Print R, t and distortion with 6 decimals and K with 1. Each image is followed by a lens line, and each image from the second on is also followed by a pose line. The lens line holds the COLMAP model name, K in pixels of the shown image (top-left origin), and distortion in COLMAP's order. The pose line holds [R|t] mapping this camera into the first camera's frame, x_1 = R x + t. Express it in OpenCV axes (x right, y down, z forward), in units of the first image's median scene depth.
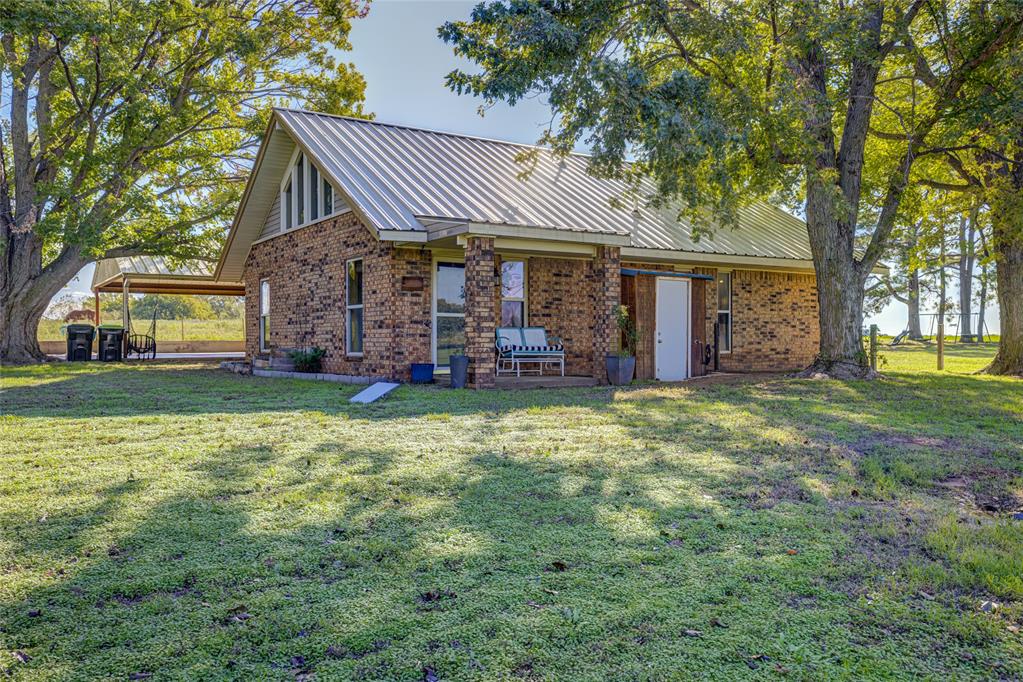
lens RADIAL K [[828.6, 0, 511.5], [0, 828.6, 341.0], [0, 0, 1]] dist [0.050760, 0.002537]
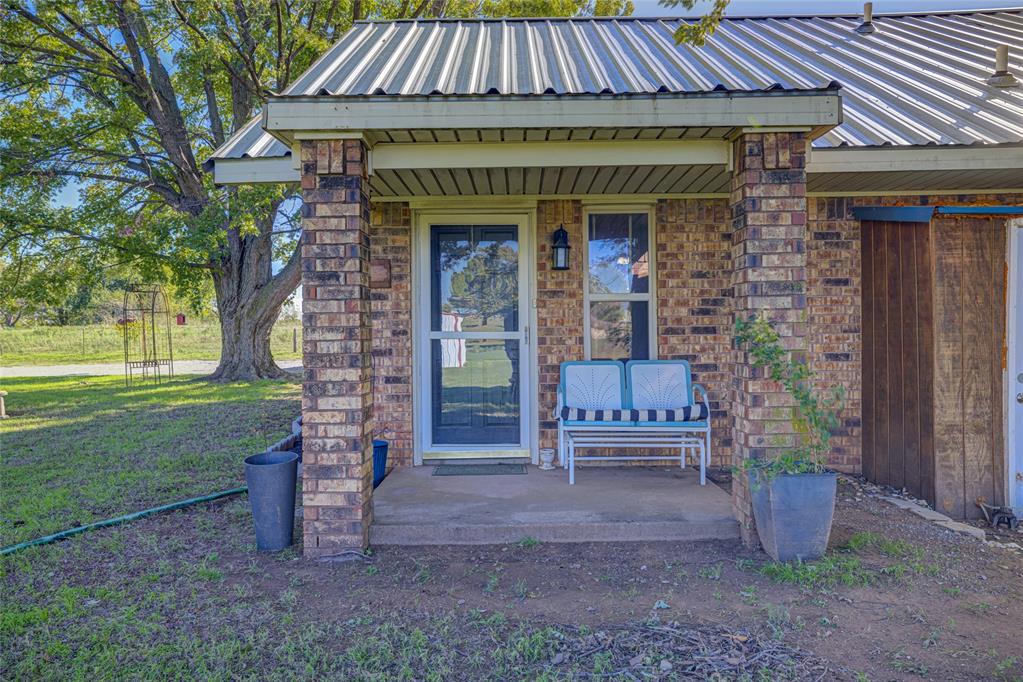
lens RADIAL K [[766.4, 0, 511.5], [0, 766.4, 341.0], [0, 0, 1]] dist [0.027979, 0.000175]
pose [[0.839354, -0.001472, -0.543584, 0.195090], [0.008565, 0.999908, 0.010517, -0.033516], [0.543518, -0.013484, 0.839289, 0.663240]]
